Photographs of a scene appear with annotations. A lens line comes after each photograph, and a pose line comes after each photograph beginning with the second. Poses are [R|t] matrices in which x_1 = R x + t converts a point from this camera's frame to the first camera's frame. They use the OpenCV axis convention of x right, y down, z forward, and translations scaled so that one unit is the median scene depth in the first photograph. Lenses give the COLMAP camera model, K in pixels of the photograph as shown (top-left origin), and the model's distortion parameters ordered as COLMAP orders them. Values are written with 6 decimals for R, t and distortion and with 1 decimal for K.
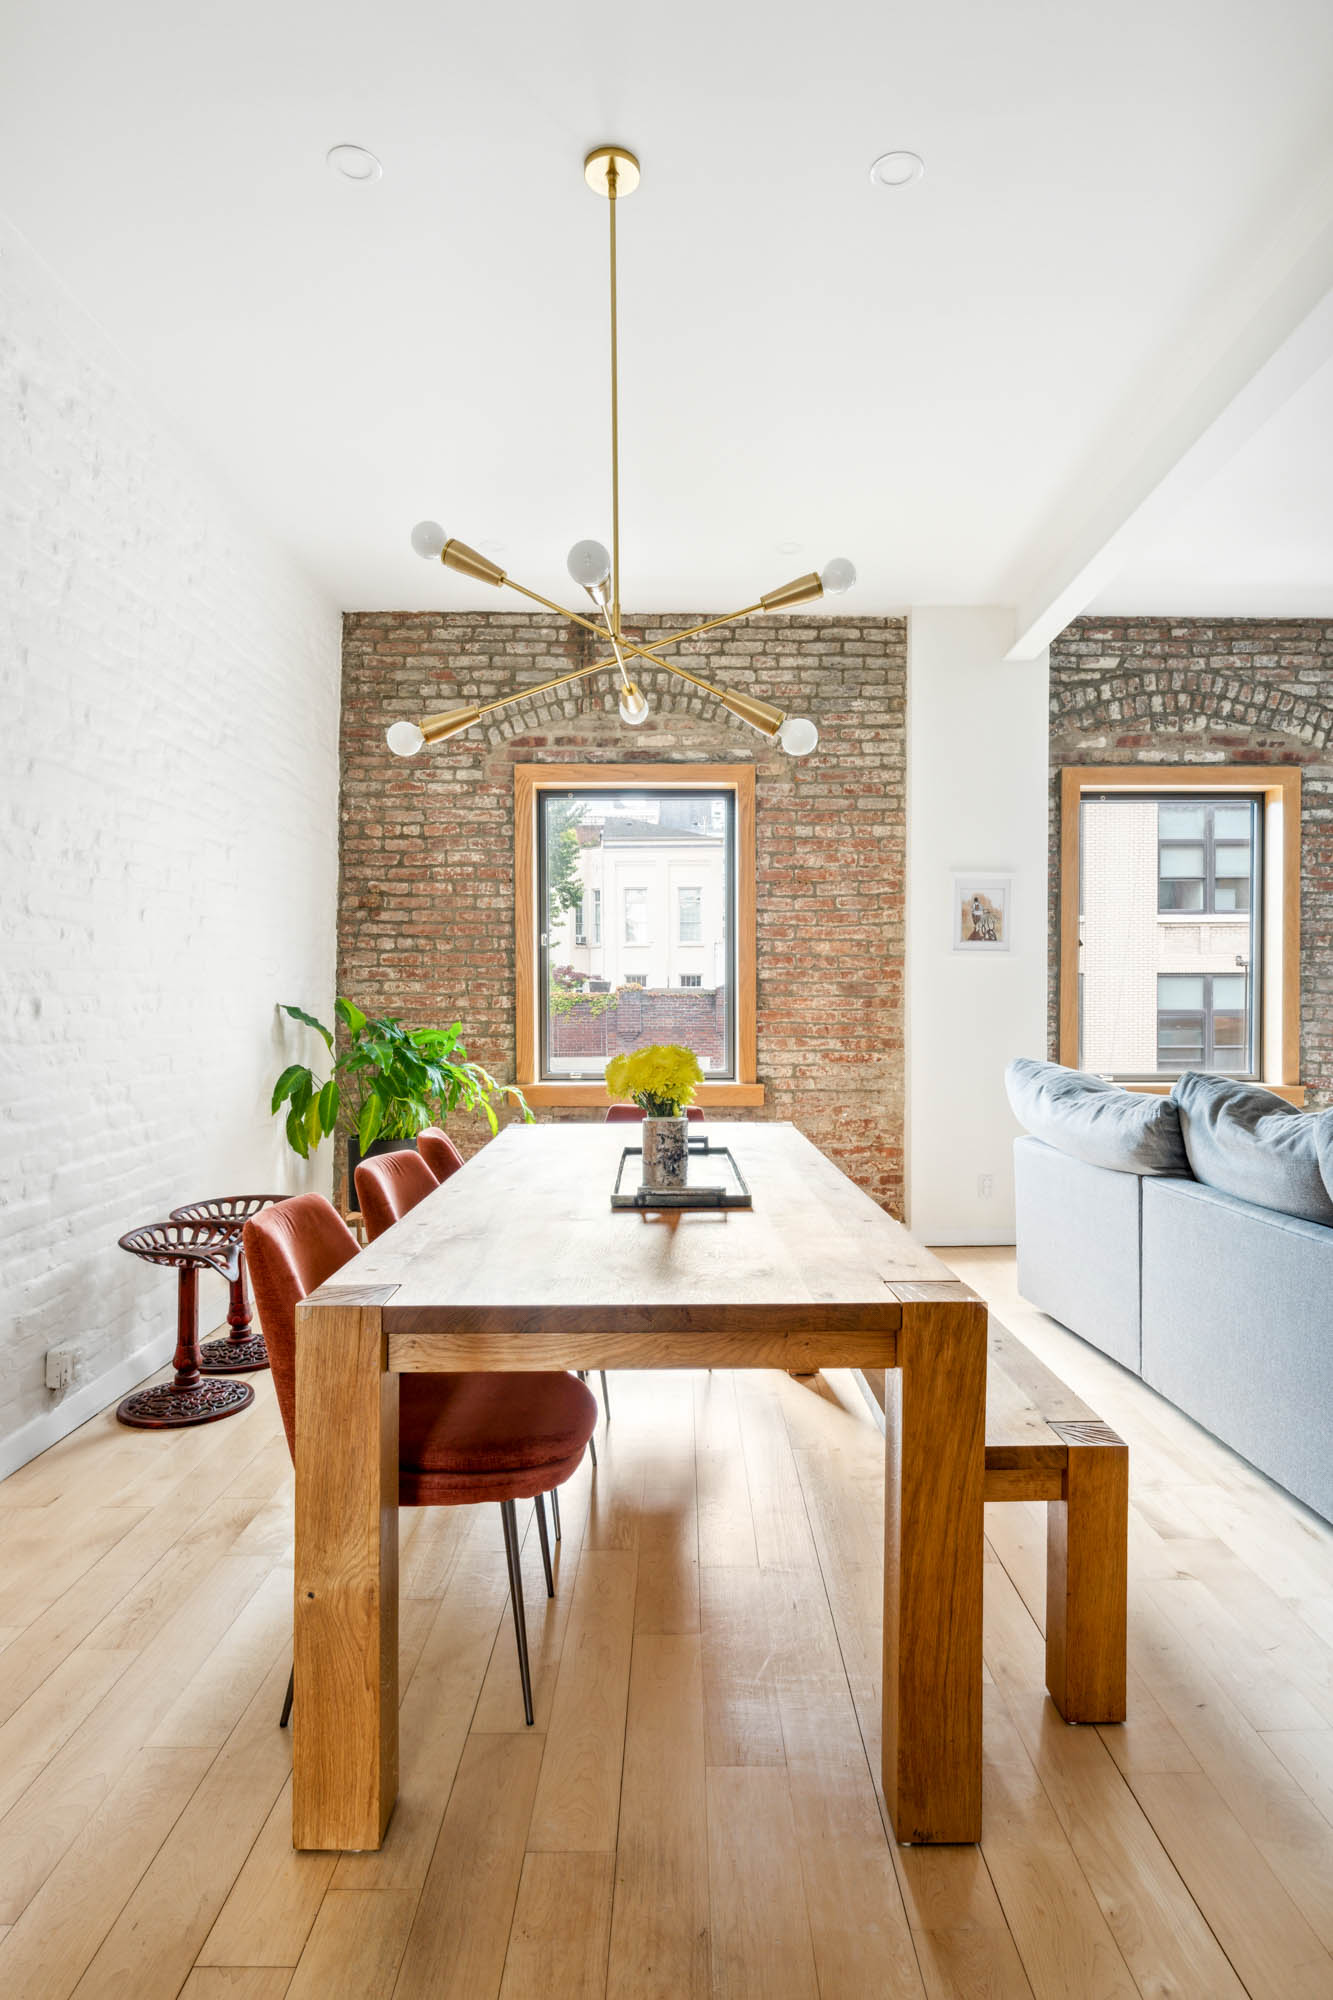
lens RADIAL K [[1091.2, 0, 668.7], [0, 1091.2, 1034.9], [0, 0, 1]] dist [-0.004251, 0.000010]
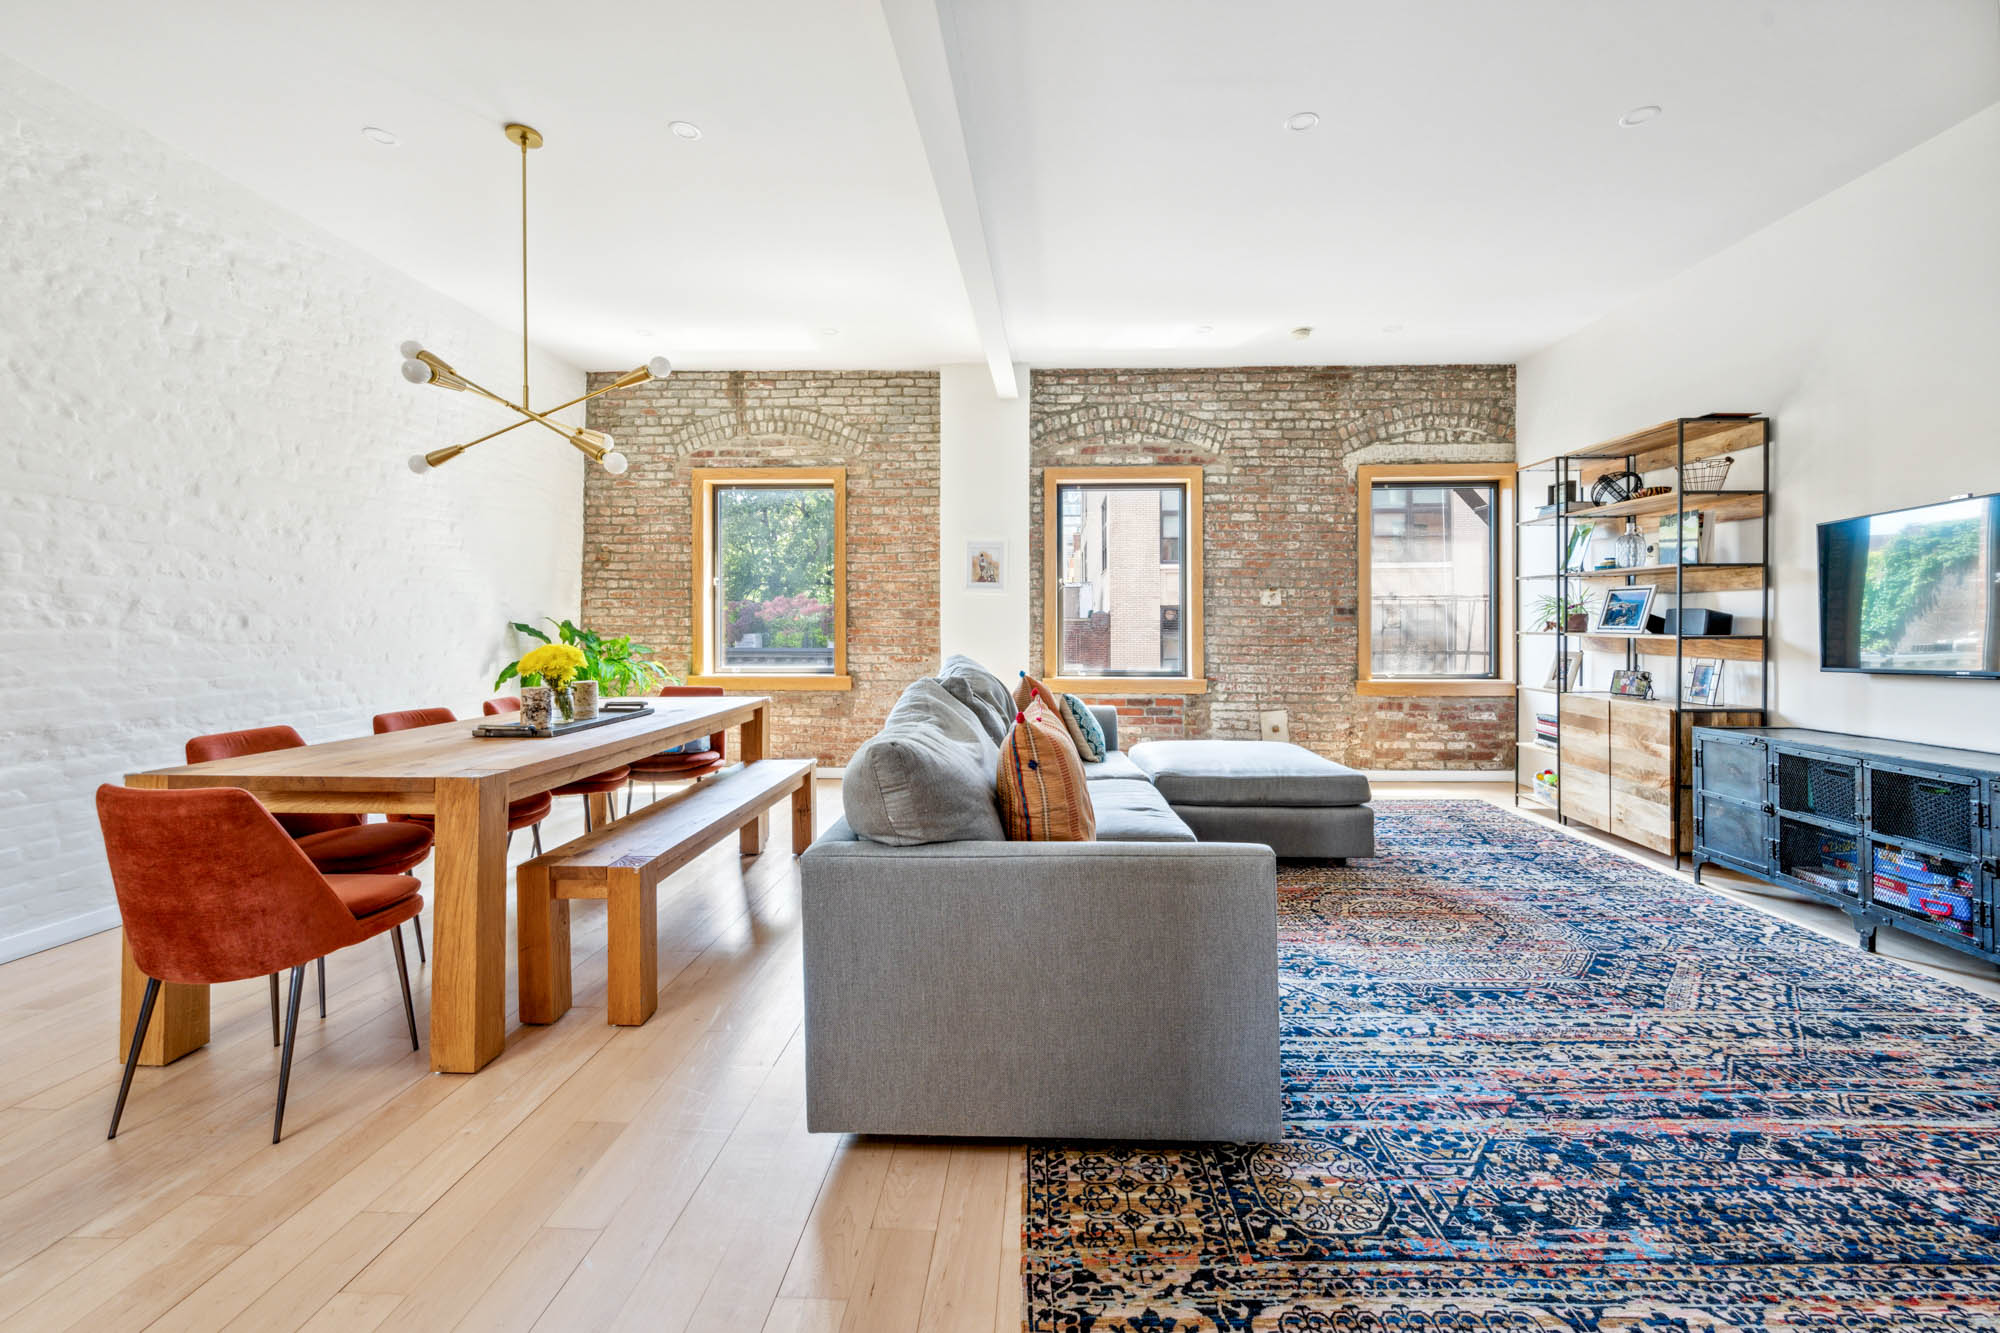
lens RADIAL K [[785.6, 0, 1004.6], [0, 785.6, 630.8], [0, 0, 1]] dist [-0.000310, -0.000177]
pose [[0.998873, 0.002725, -0.047378, 0.354208], [-0.003833, 0.999721, -0.023321, 0.006687], [0.047302, 0.023476, 0.998605, -0.087231]]
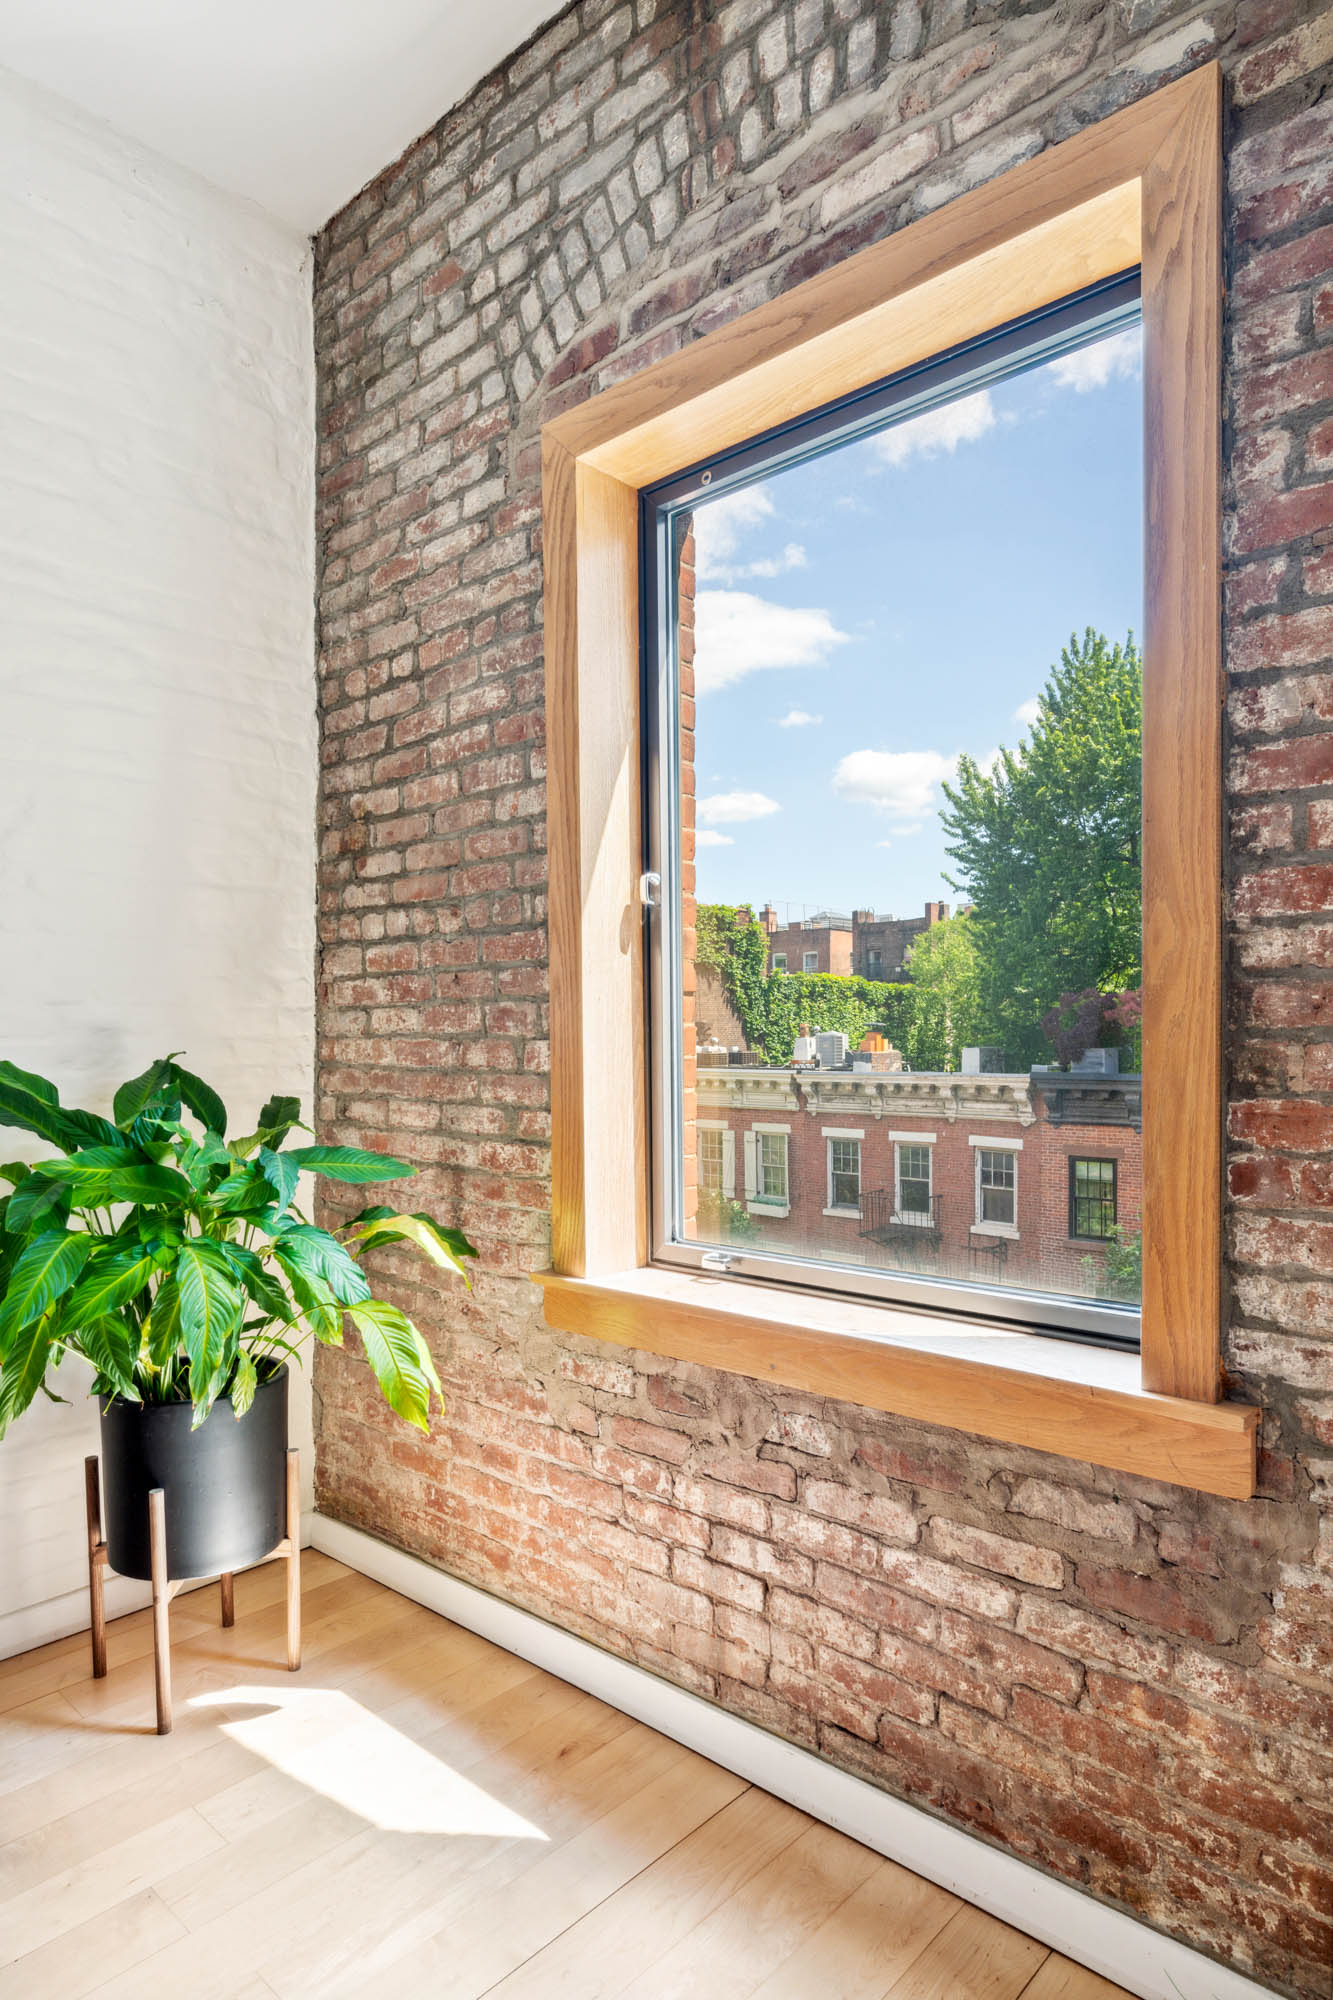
lens RADIAL K [[1157.0, 0, 669.4], [0, 1157.0, 1065.1], [0, 0, 1]] dist [0.000606, 0.000302]
pose [[0.742005, 0.012473, -0.670278, 0.160941], [-0.012544, 0.999910, 0.004721, -0.029738], [0.670277, 0.004905, 0.742095, 0.731356]]
